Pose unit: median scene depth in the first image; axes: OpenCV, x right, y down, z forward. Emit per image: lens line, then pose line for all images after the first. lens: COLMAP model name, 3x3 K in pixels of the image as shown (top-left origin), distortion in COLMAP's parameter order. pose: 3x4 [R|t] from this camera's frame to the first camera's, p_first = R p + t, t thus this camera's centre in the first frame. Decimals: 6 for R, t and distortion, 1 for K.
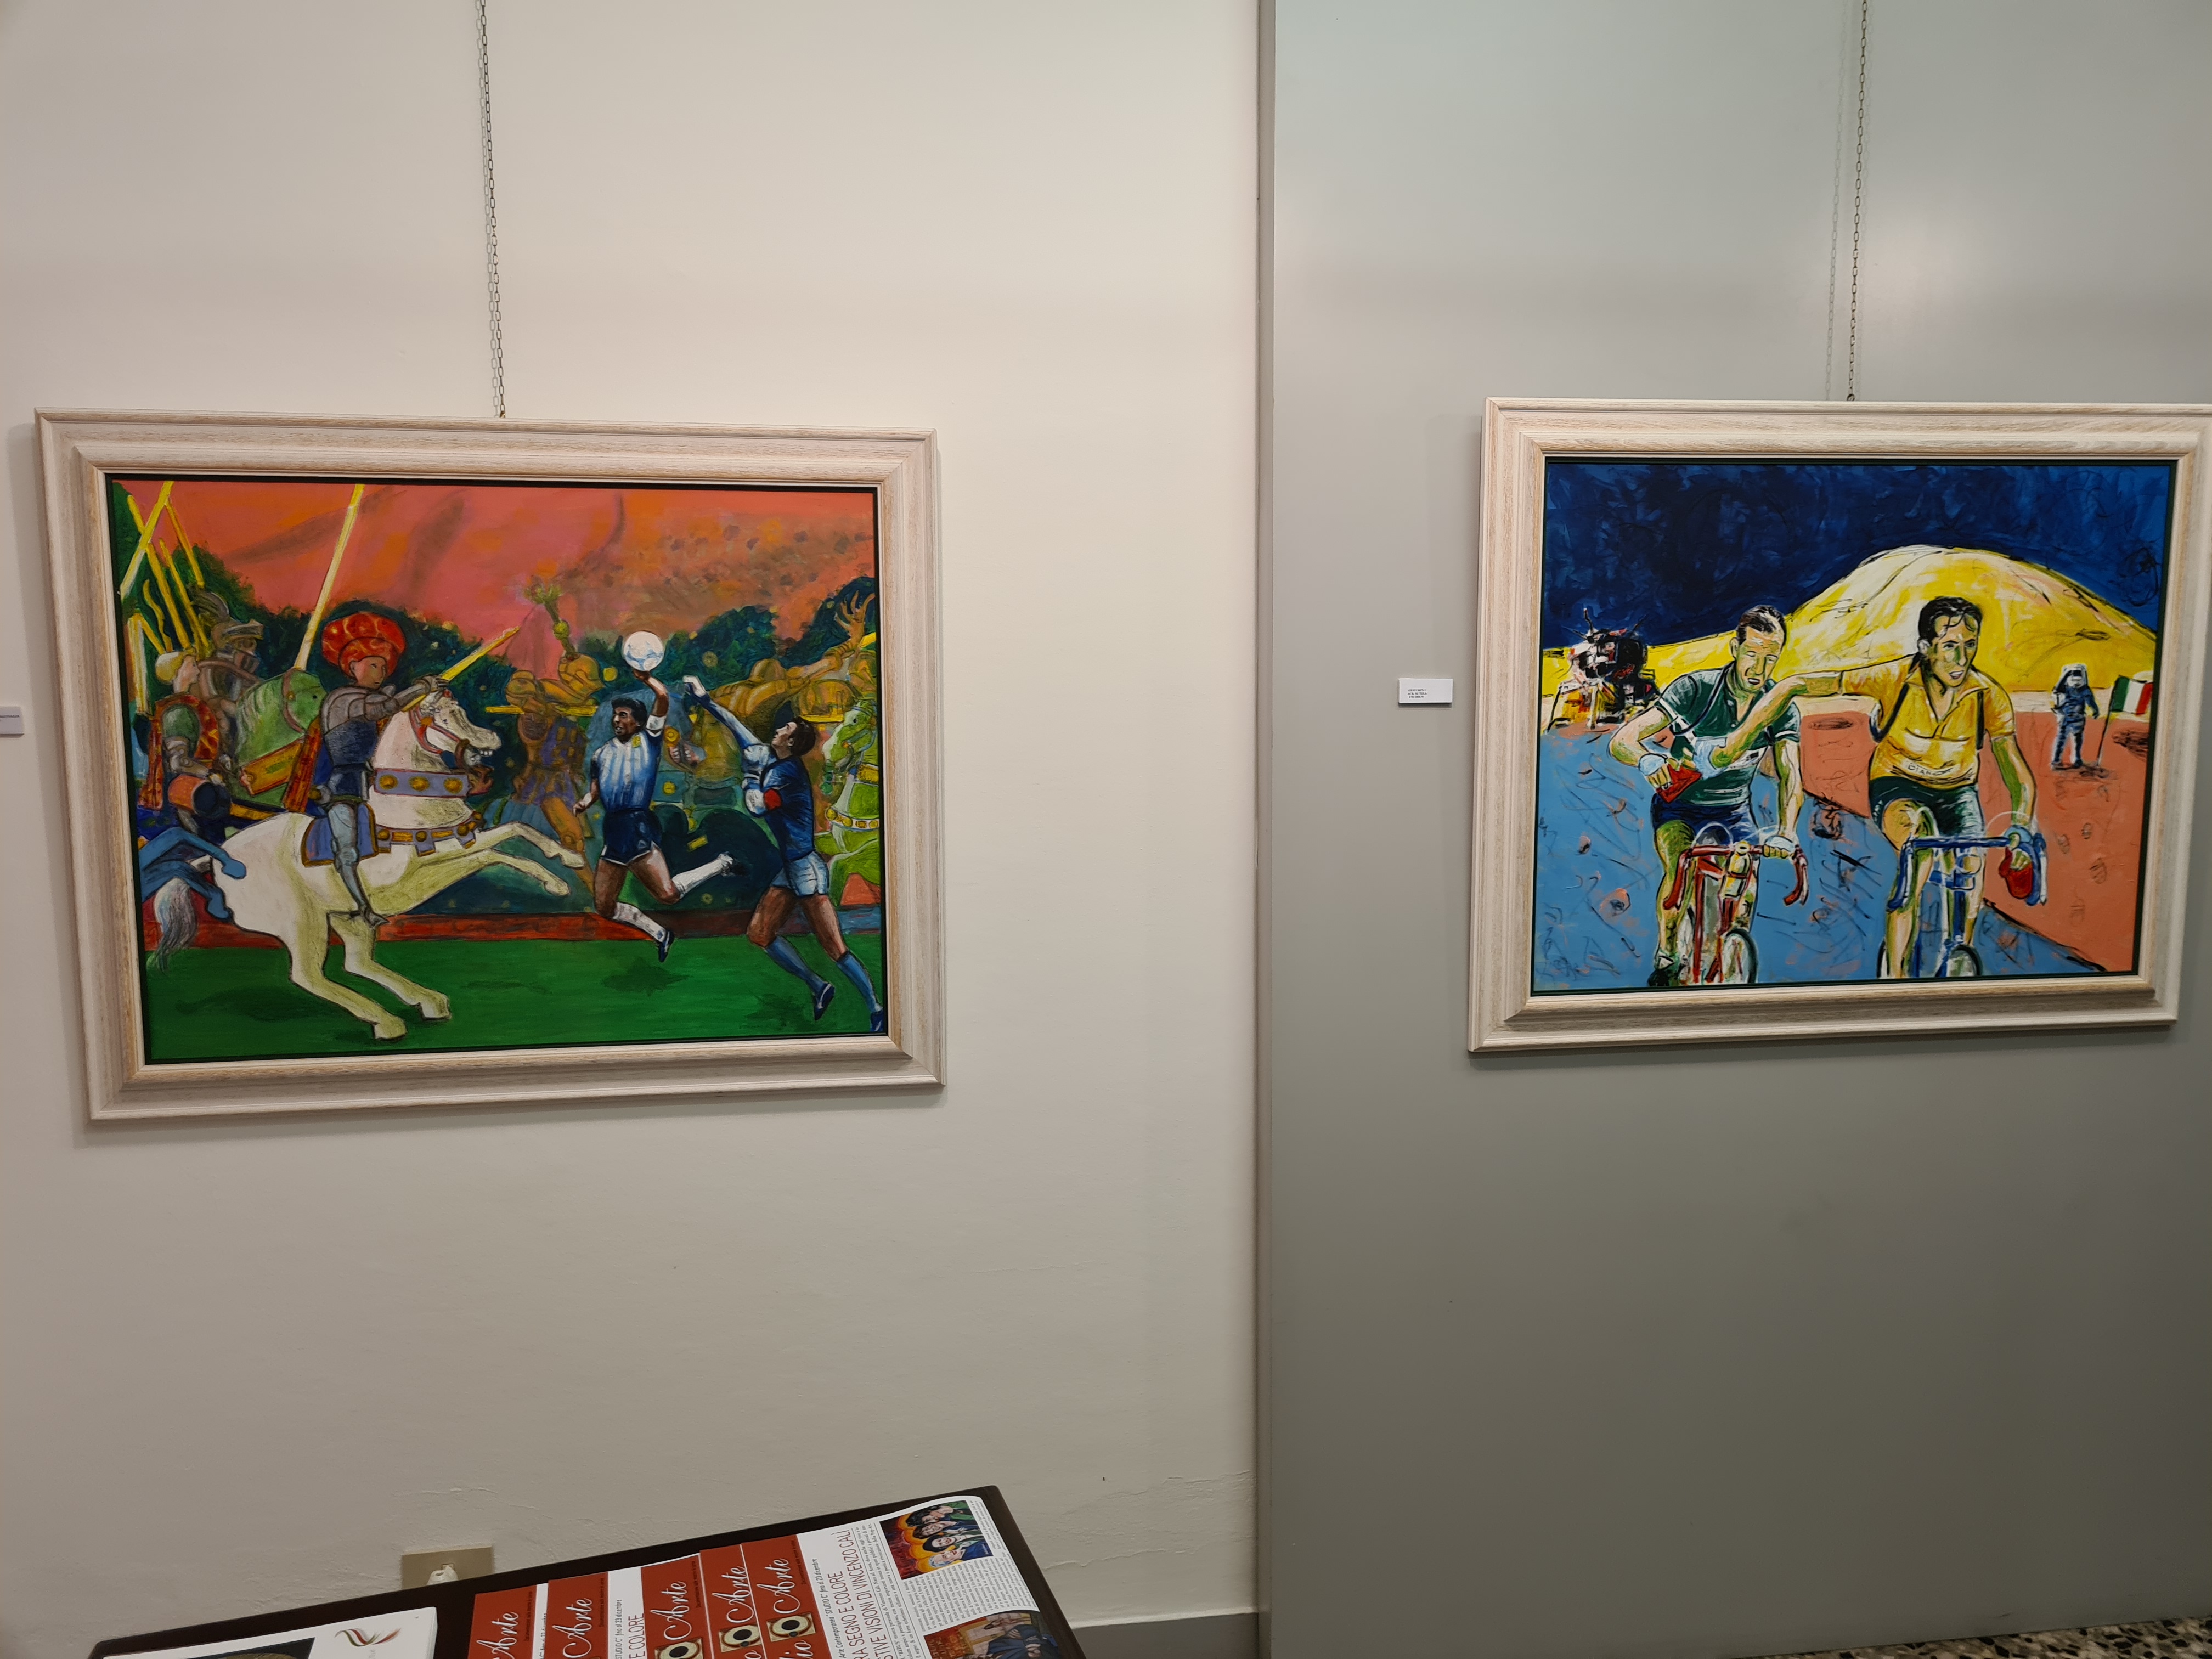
lens RADIAL K [[1660.6, 0, 1135.8], [0, 1660.6, 813.7], [0, 0, 1]] dist [0.082712, -0.065704]
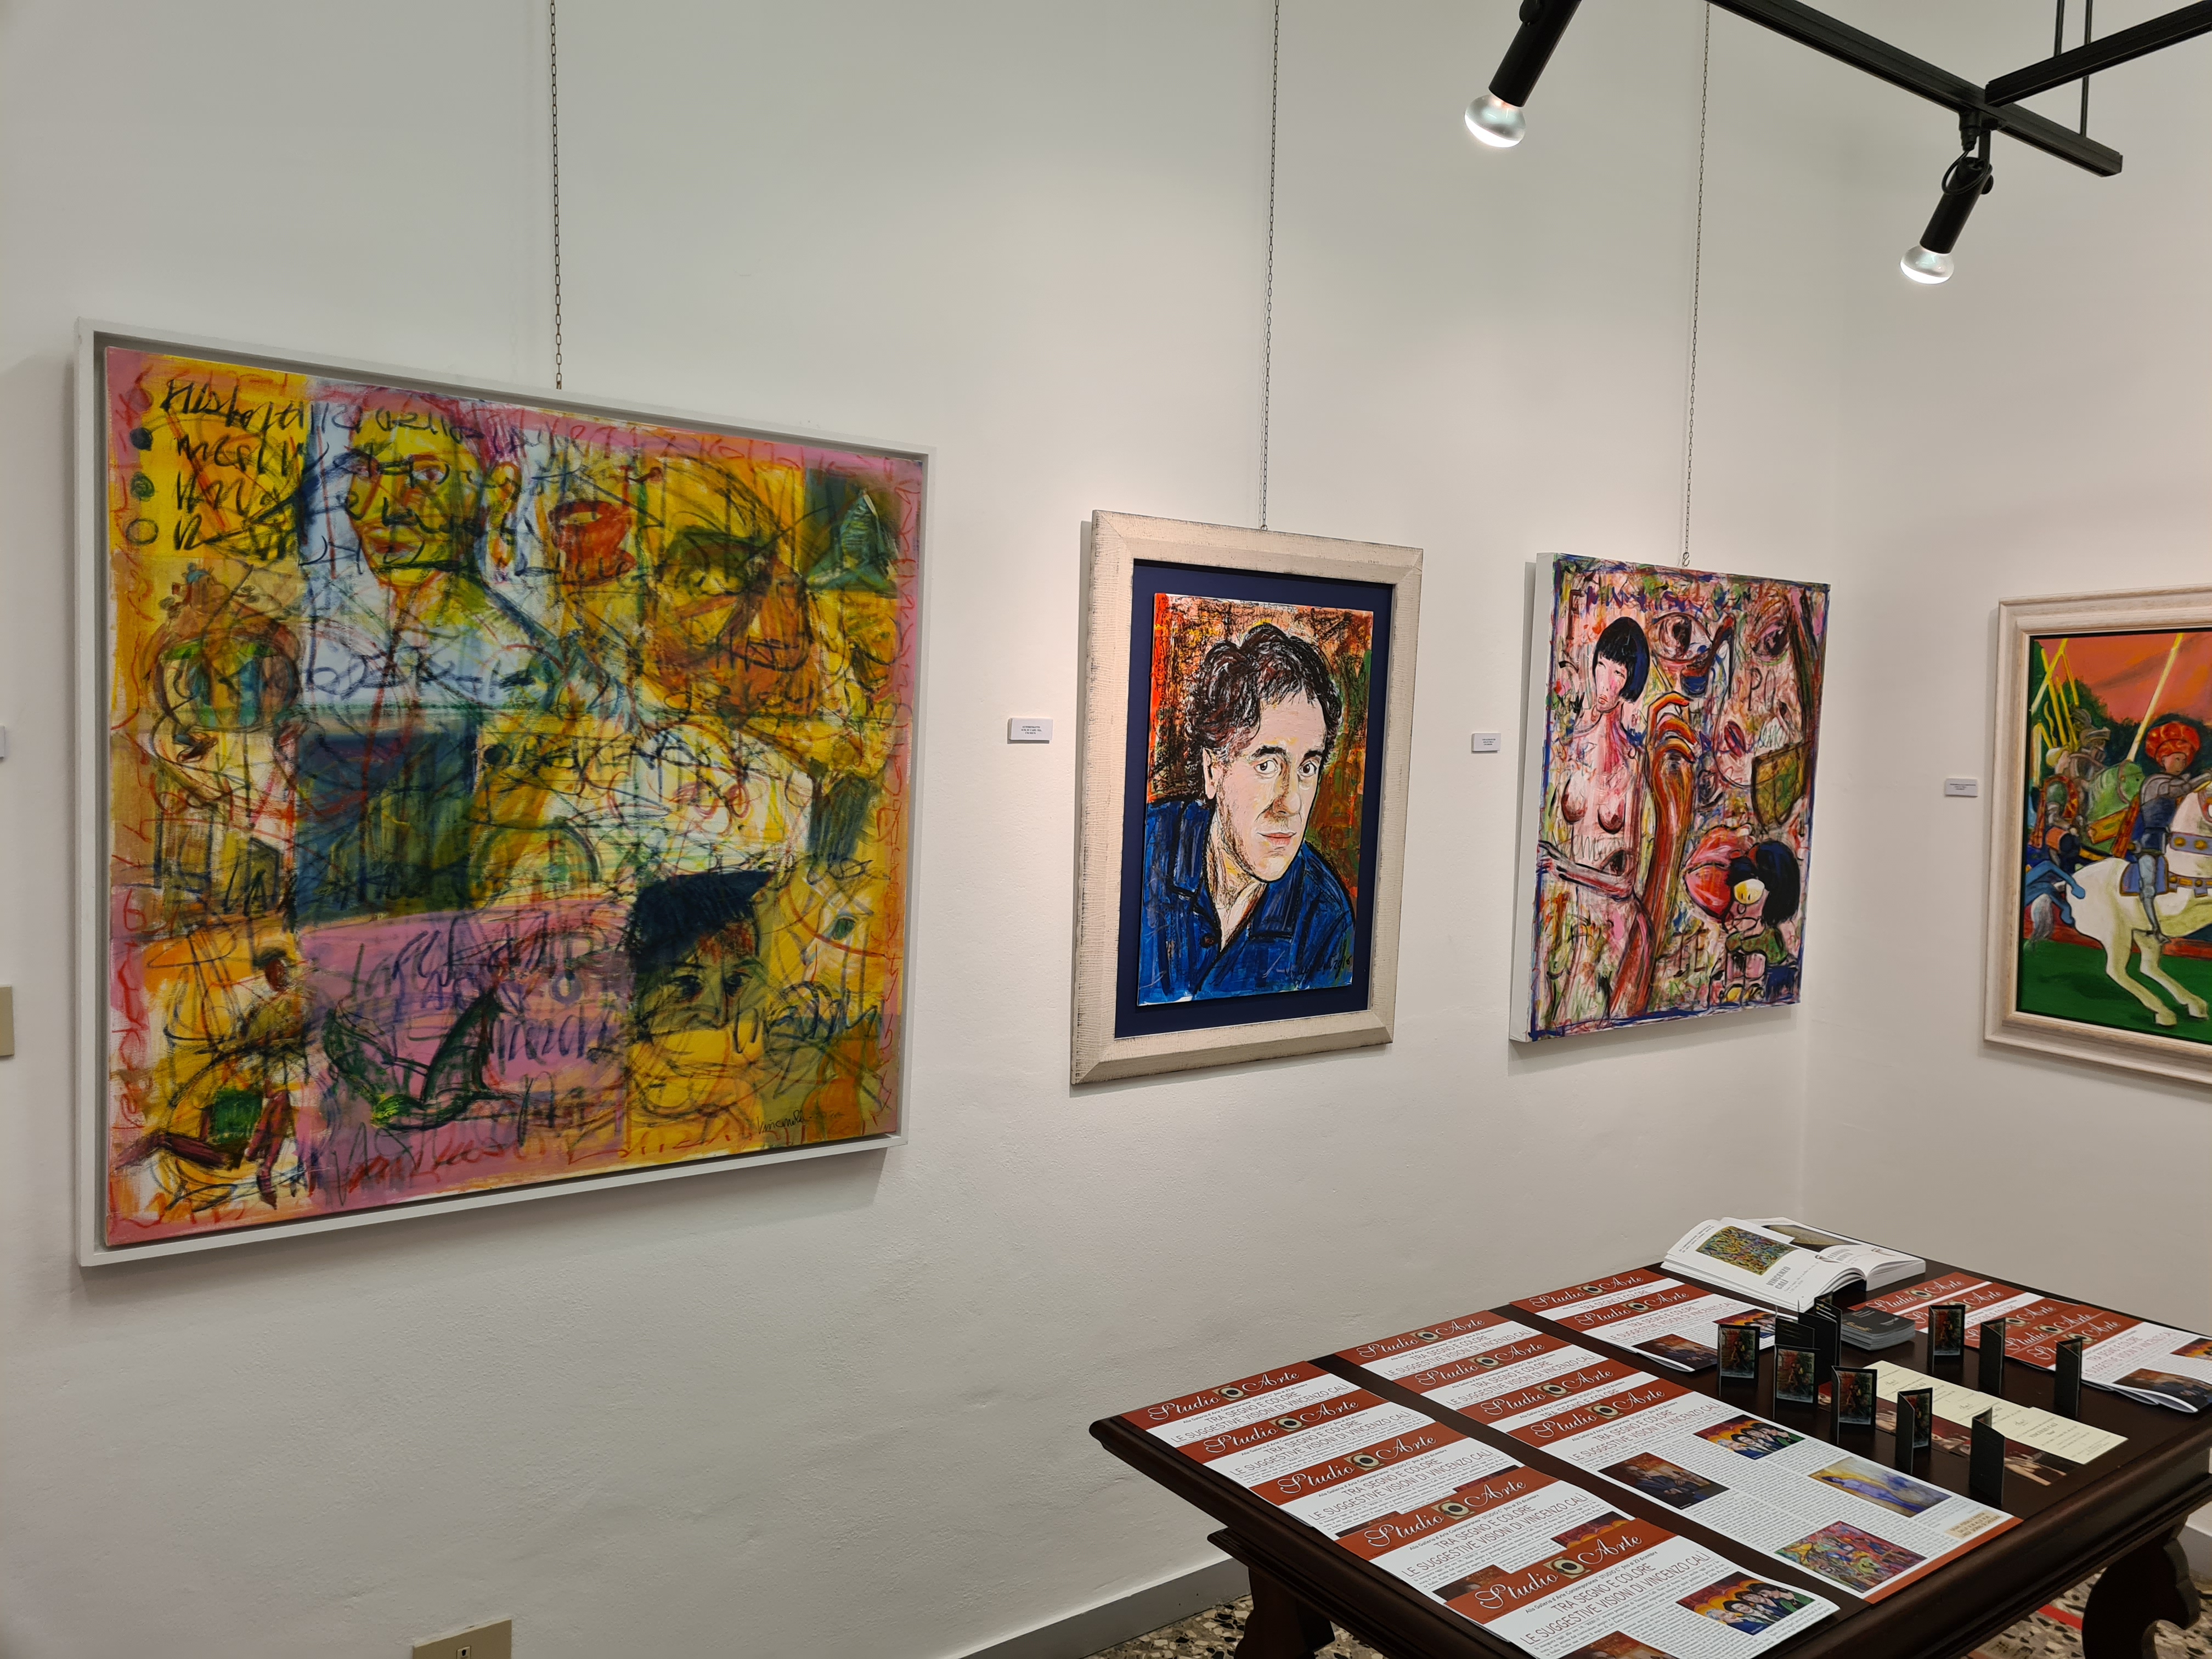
lens RADIAL K [[1660.6, 0, 1135.8], [0, 1660.6, 813.7], [0, 0, 1]] dist [0.082712, -0.065704]
pose [[0.304191, 0.057330, -0.950885, 0.639145], [-0.109411, 0.993684, 0.024910, 0.017844], [0.946307, 0.096460, 0.308542, -0.263333]]
